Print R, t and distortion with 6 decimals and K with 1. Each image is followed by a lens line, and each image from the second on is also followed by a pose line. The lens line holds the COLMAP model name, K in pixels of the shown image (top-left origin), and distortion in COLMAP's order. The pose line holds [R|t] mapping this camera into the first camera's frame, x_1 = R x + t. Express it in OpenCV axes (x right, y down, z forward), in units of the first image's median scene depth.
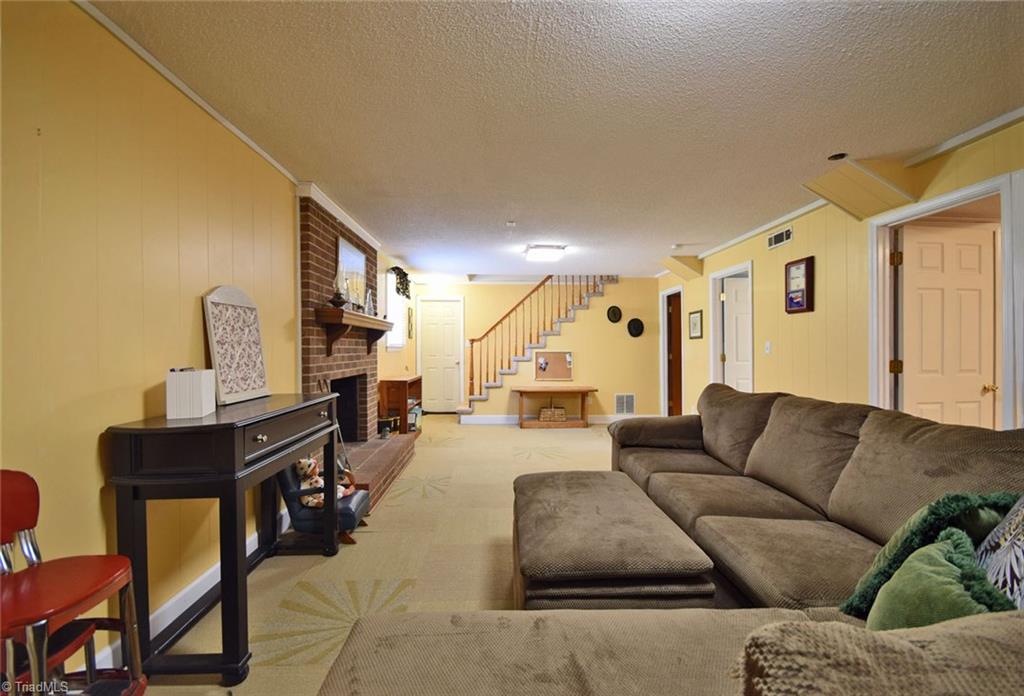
lens RADIAL K [[438.2, 0, 513.5], [0, 438.2, 348.3], [0, 0, 1]] dist [-0.011653, 0.000082]
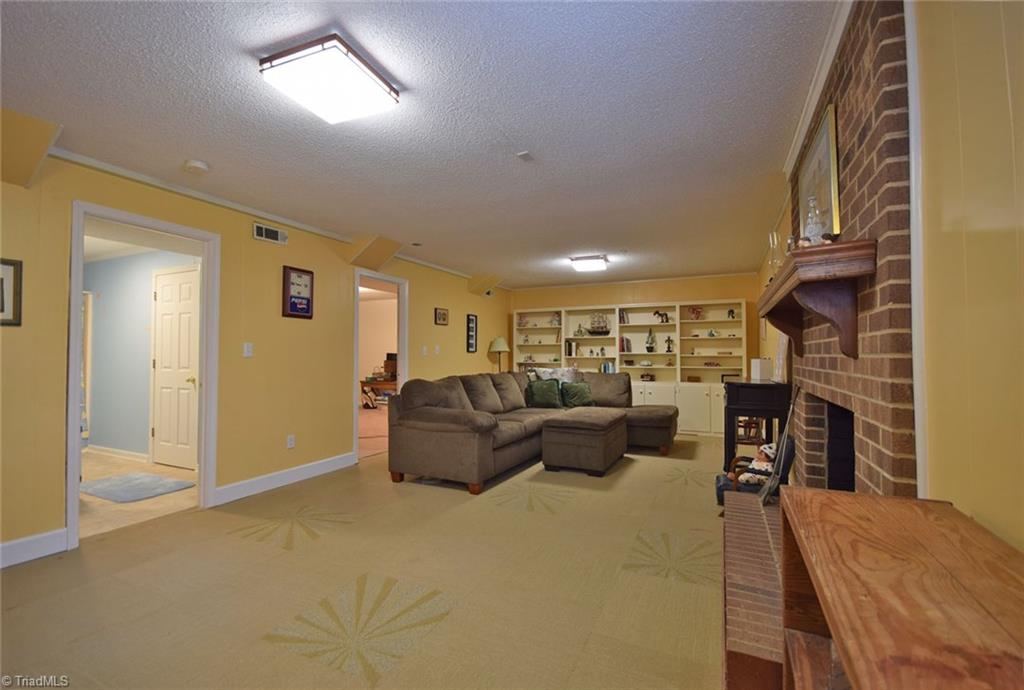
lens RADIAL K [[445.5, 0, 514.3], [0, 445.5, 345.1], [0, 0, 1]] dist [-0.010327, -0.005202]
pose [[-0.888992, 0.008820, 0.457838, -0.307855], [0.000633, 0.999837, -0.018033, 0.003882], [-0.457923, -0.015741, -0.888853, 1.708102]]
